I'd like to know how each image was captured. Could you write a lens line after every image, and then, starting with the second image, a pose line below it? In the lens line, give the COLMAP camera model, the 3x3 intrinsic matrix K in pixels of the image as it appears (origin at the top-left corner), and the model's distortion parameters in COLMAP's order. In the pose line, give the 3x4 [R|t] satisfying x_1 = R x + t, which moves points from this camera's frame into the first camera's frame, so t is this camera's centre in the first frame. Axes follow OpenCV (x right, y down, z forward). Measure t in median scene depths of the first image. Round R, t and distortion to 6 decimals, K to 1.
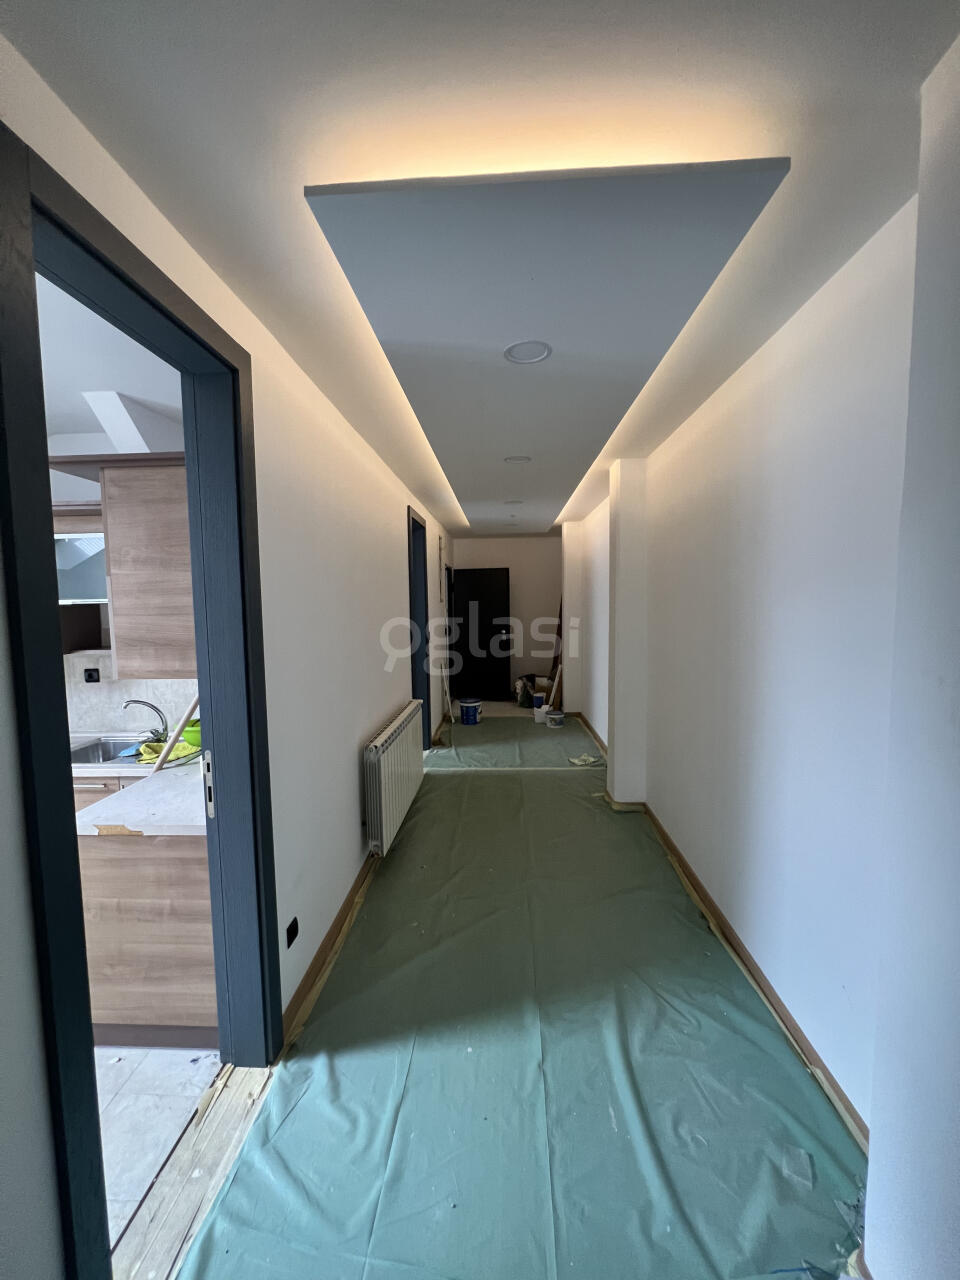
lens RADIAL K [[509.5, 0, 480.7], [0, 509.5, 639.2], [0, 0, 1]] dist [-0.004310, 0.000665]
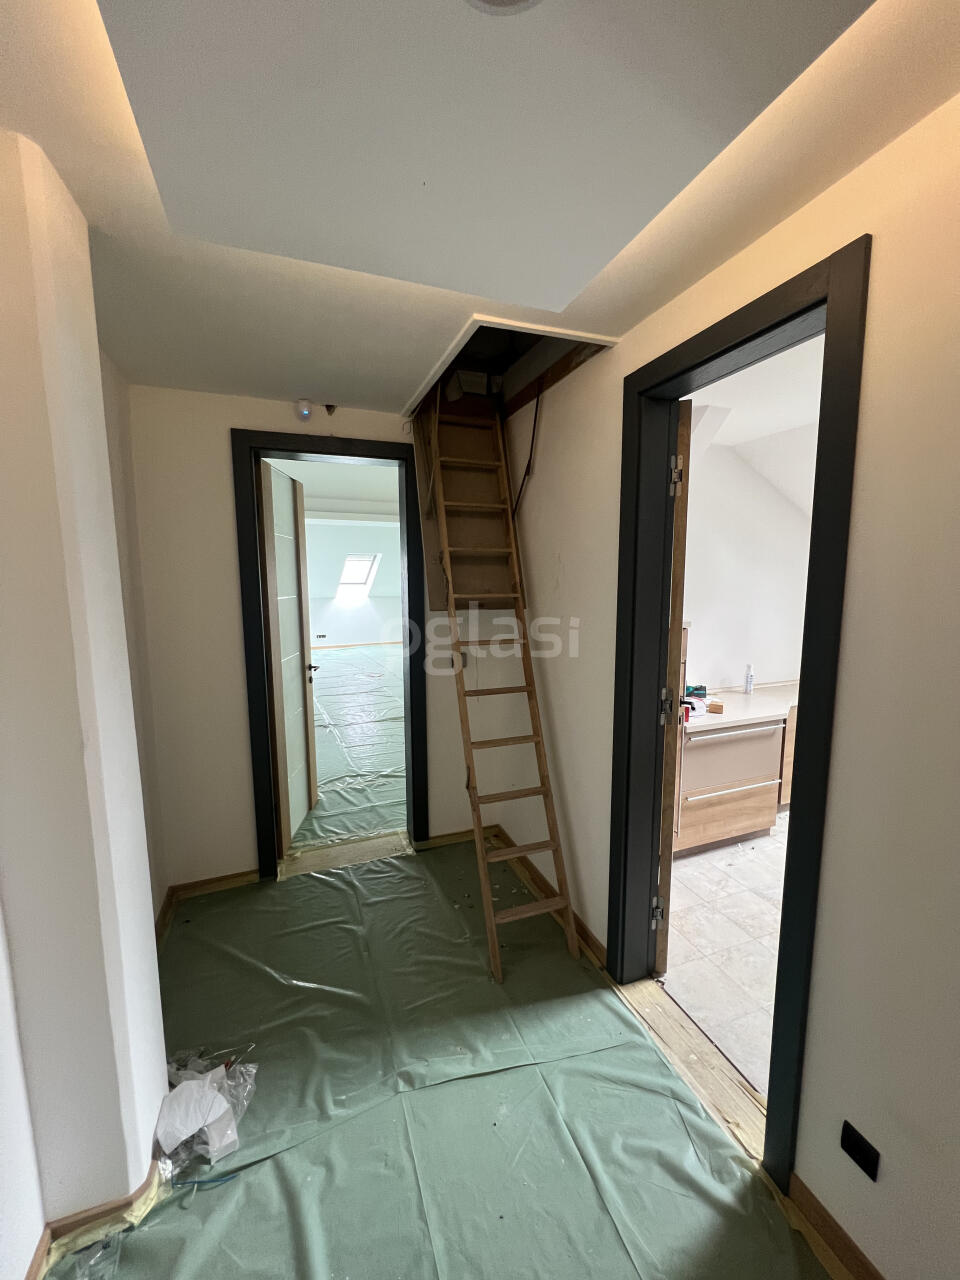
lens RADIAL K [[509.5, 0, 479.5], [0, 509.5, 640.3], [0, 0, 1]] dist [-0.004310, 0.000665]
pose [[-0.918640, 0.070451, -0.388765, 0.317925], [-0.011462, 0.978807, 0.204463, -0.188943], [0.394930, 0.192284, -0.898363, 1.623681]]
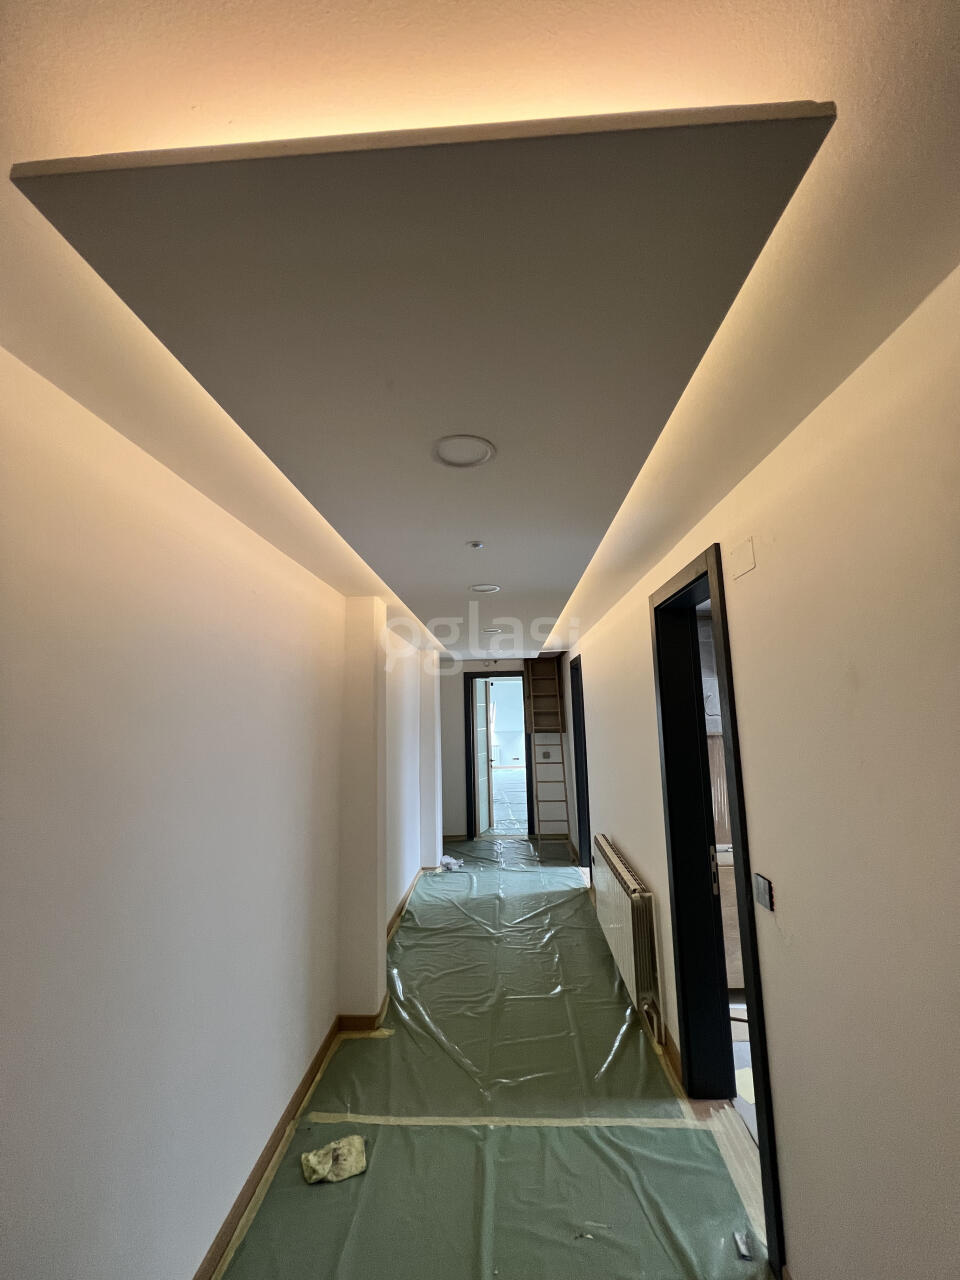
lens RADIAL K [[509.5, 0, 482.0], [0, 509.5, 641.7], [0, 0, 1]] dist [-0.004310, 0.000665]
pose [[-0.999121, 0.040924, -0.009061, 0.223772], [0.041447, 0.996813, -0.068166, -0.468517], [0.006242, -0.068481, -0.997633, 4.716075]]
